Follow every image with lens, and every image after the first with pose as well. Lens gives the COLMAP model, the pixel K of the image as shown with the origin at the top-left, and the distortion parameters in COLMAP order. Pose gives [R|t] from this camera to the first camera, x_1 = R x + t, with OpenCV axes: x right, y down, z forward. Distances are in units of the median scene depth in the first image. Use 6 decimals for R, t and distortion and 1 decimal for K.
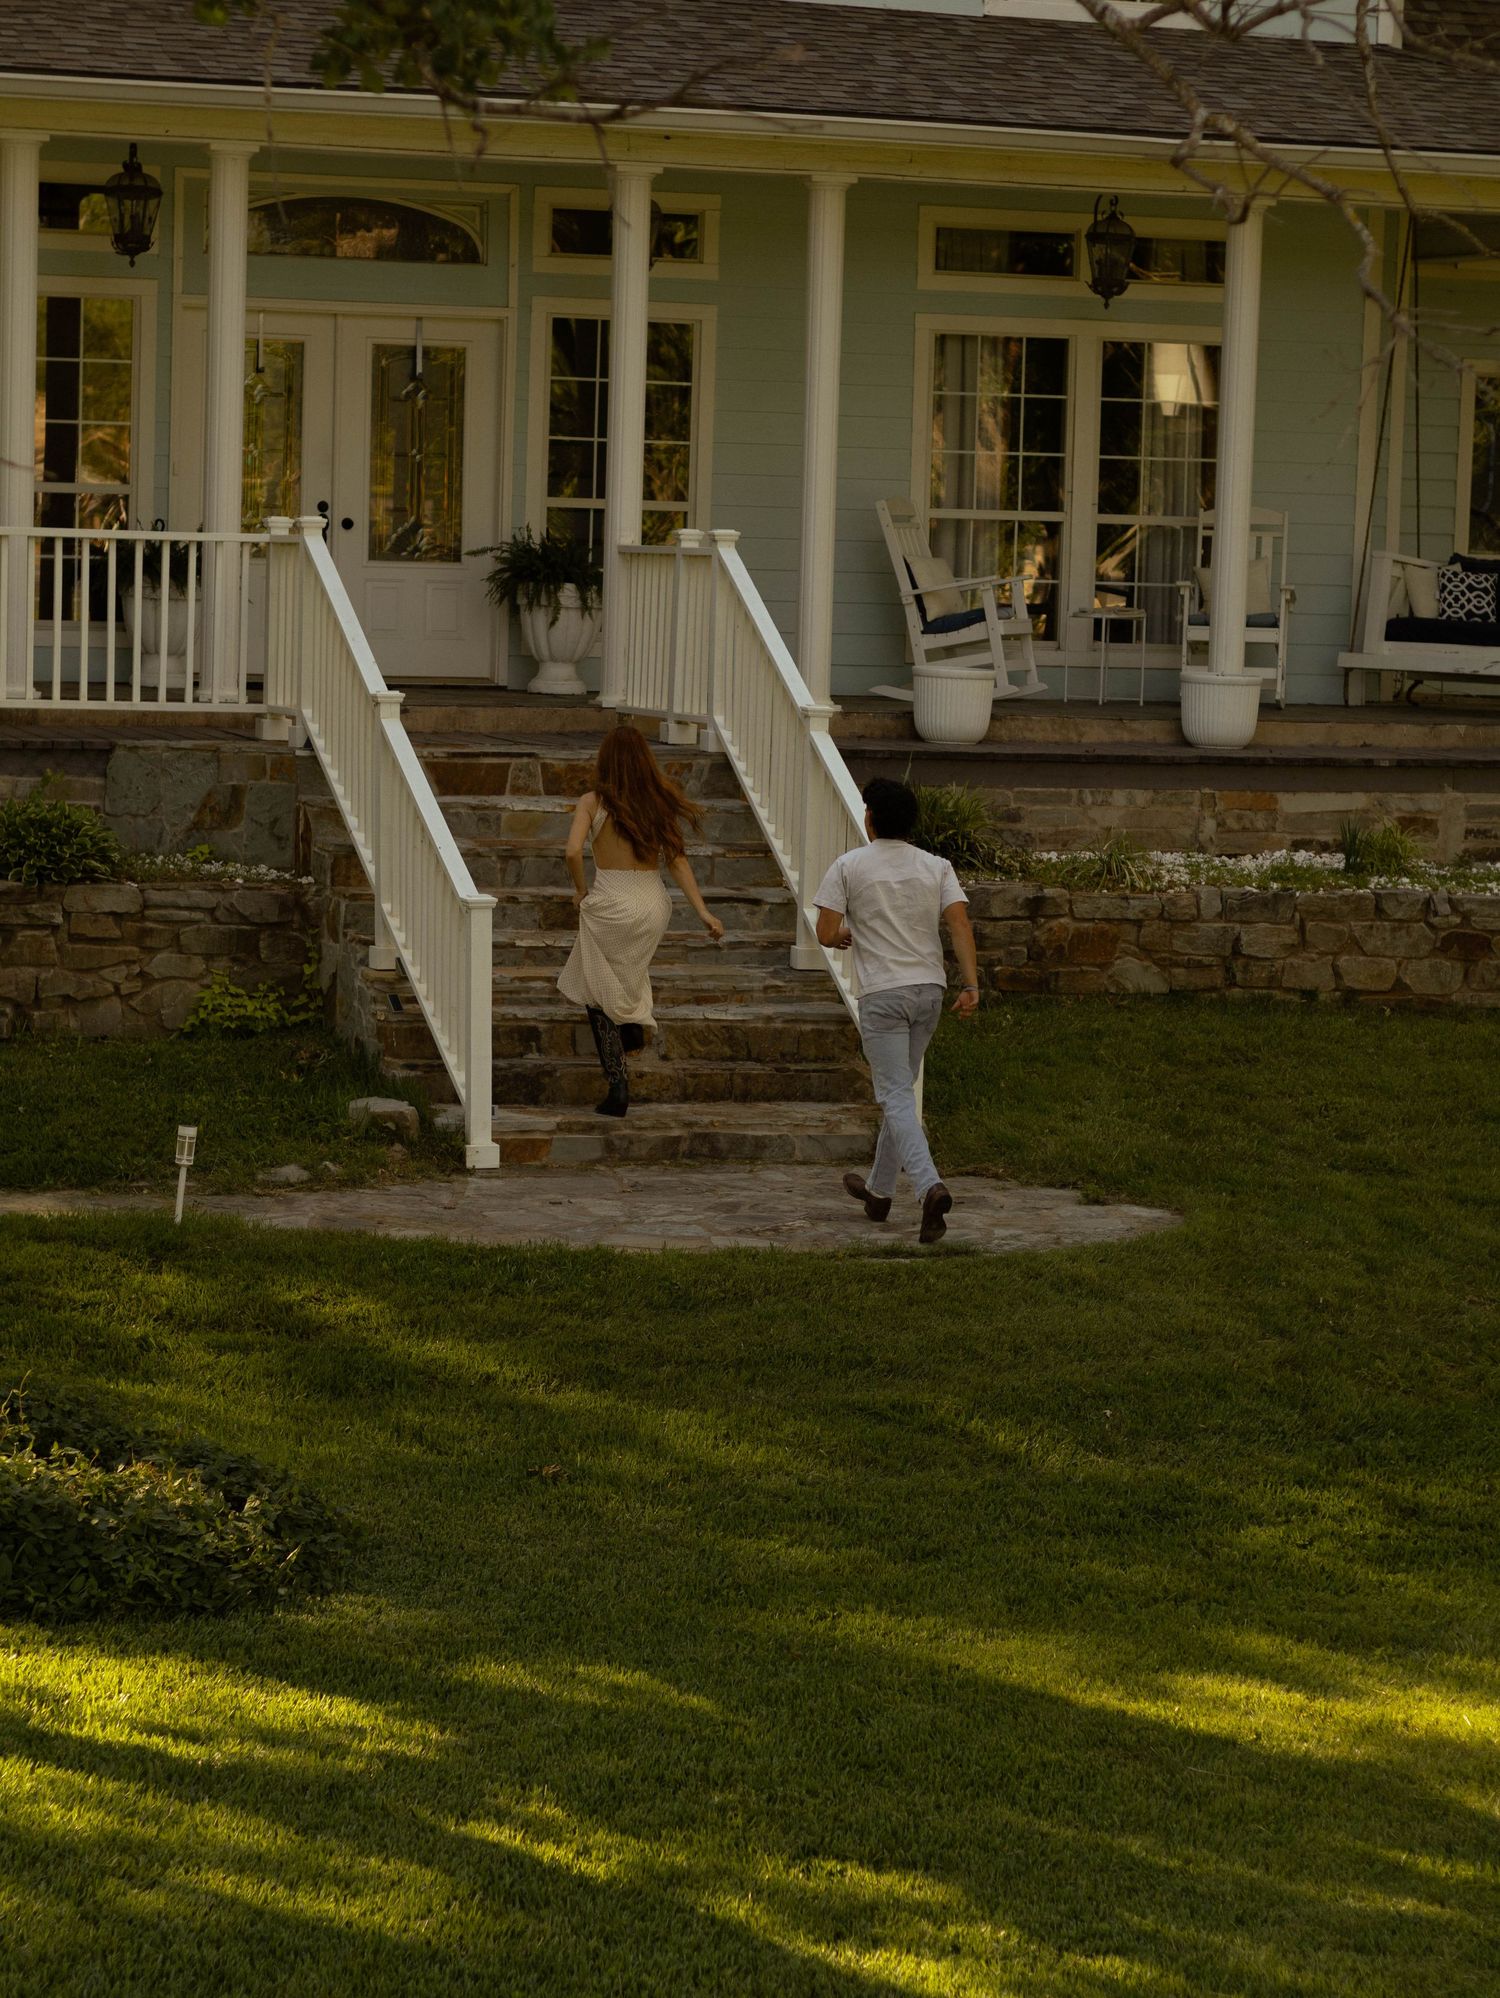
lens RADIAL K [[5010.3, 0, 751.0], [0, 5010.3, 994.0], [0, 0, 1]] dist [-0.001004, 0.000000]
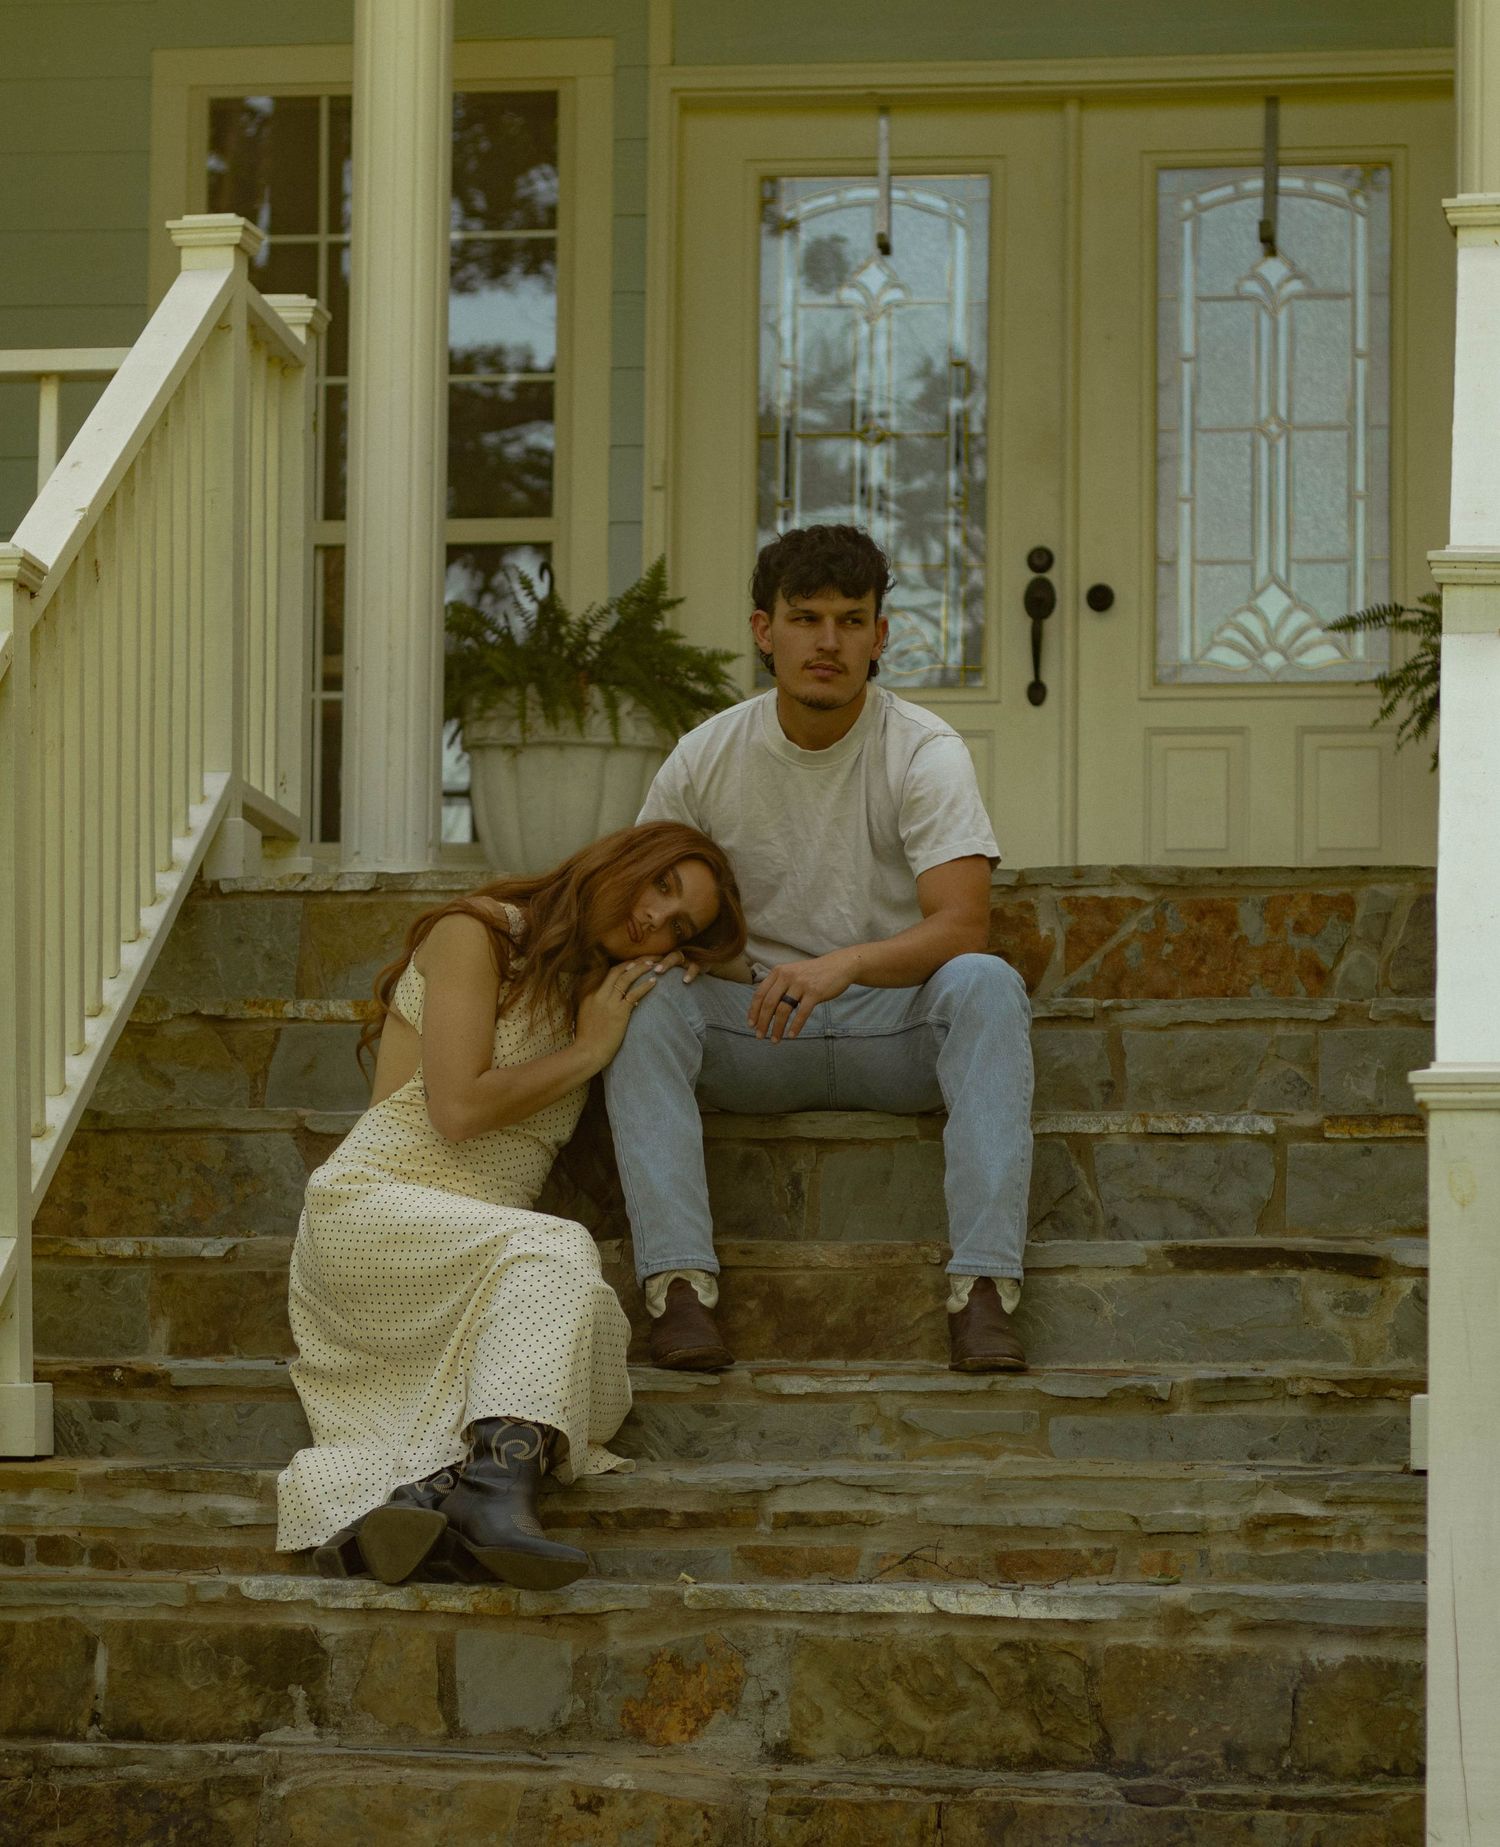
lens RADIAL K [[5929.1, 0, 749.8], [0, 5929.1, 924.5], [0, 0, 1]] dist [-0.028877, 0.000000]
pose [[0.909126, -0.054213, -0.412979, 0.117719], [-0.022240, 0.983761, -0.178101, 0.025819], [0.415928, 0.171101, 0.893156, 0.694840]]
